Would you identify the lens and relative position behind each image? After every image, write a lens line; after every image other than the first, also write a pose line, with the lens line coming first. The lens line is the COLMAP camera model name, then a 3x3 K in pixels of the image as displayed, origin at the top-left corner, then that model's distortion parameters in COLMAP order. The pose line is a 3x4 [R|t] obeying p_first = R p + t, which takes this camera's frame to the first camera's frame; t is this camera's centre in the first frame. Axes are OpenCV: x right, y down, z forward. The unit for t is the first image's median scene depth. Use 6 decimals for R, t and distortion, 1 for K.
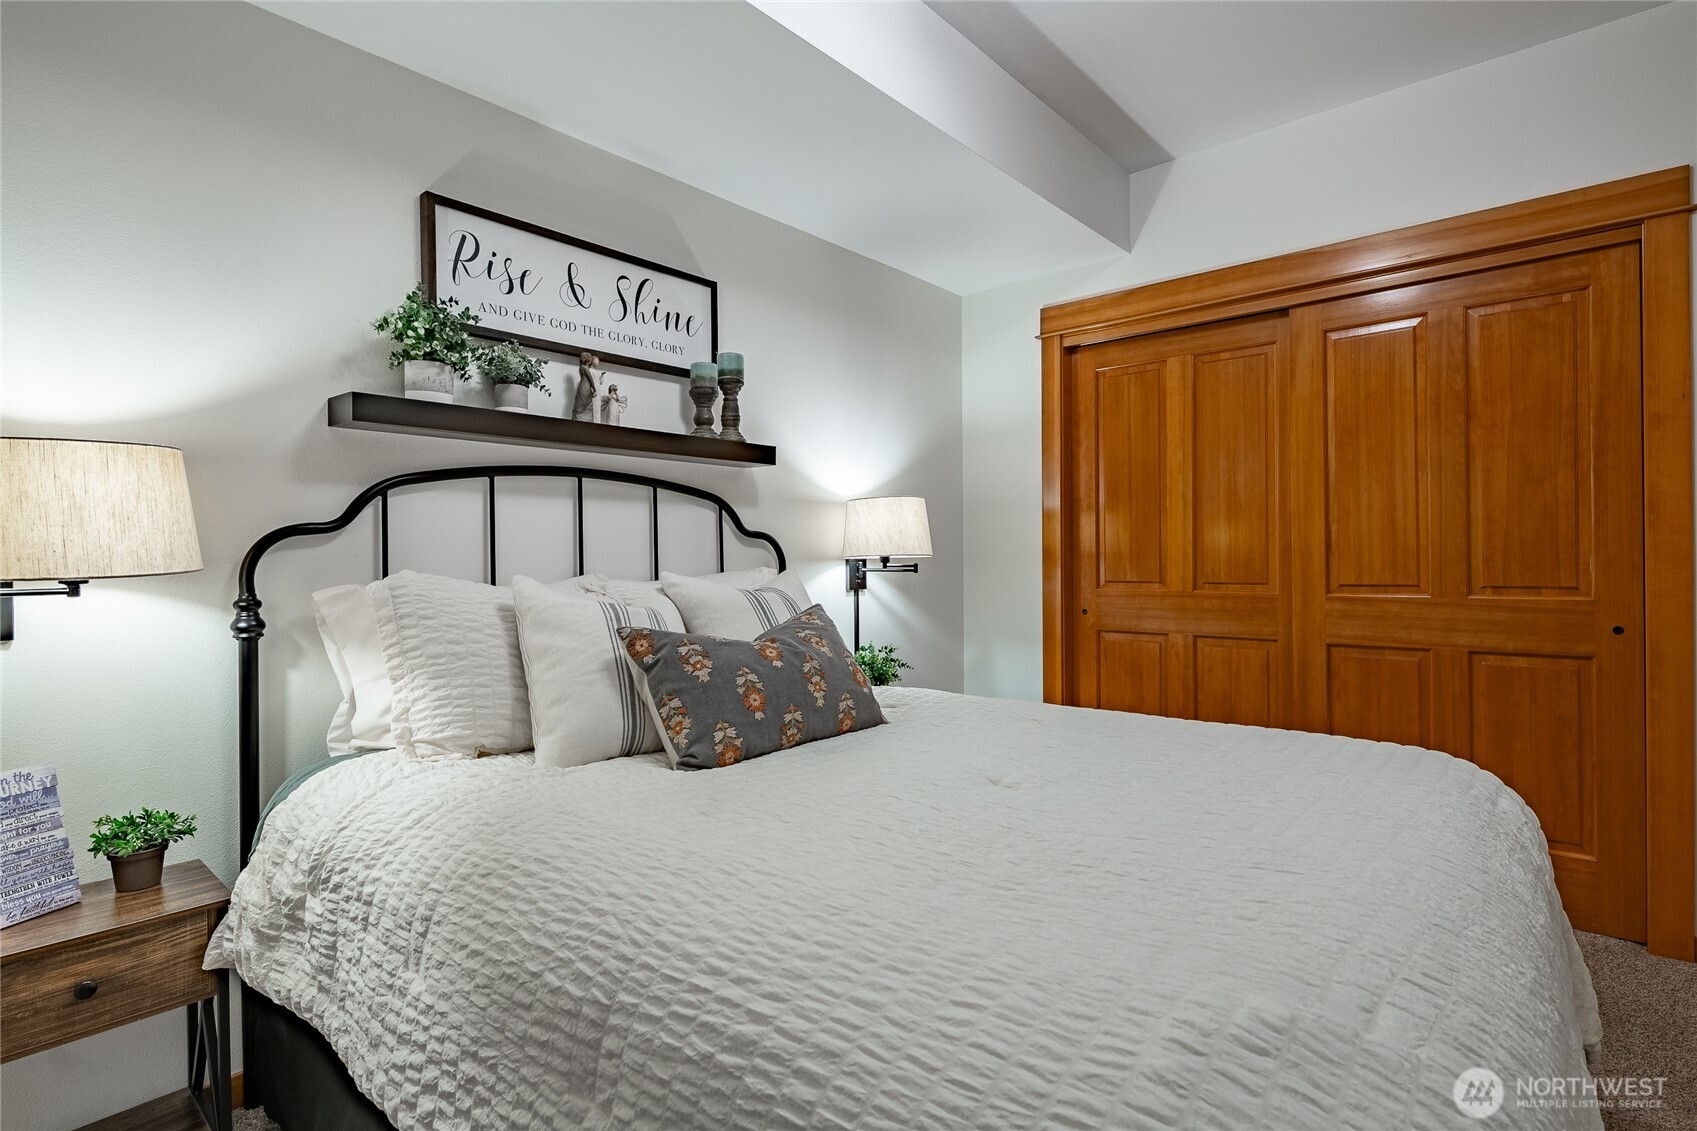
lens RADIAL K [[829.8, 0, 850.7], [0, 829.8, 558.2], [0, 0, 1]] dist [0.015594, -0.011029]
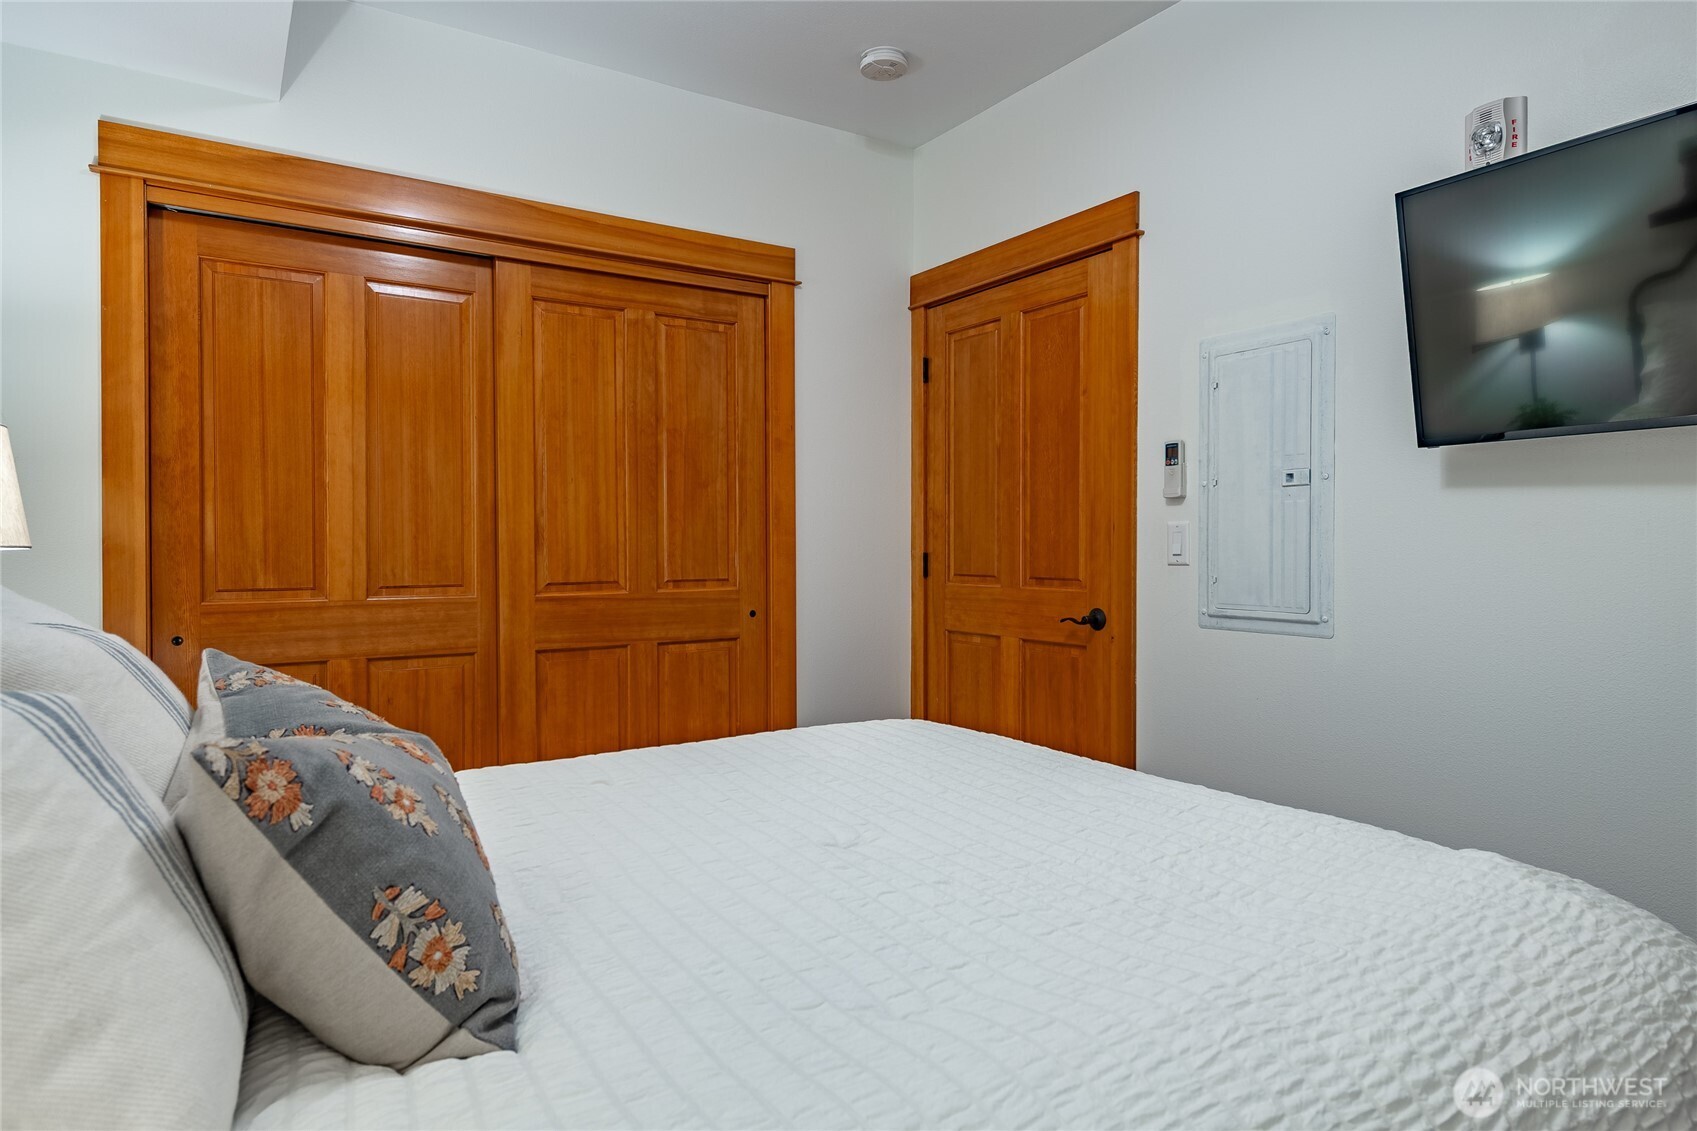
lens RADIAL K [[1003.9, 0, 852.9], [0, 1003.9, 556.7], [0, 0, 1]] dist [0.006078, -0.001426]
pose [[0.278690, -0.000964, 0.960381, -0.379601], [0.001363, 0.999999, 0.000609, 0.002595], [-0.960380, 0.001139, 0.278691, 0.394014]]
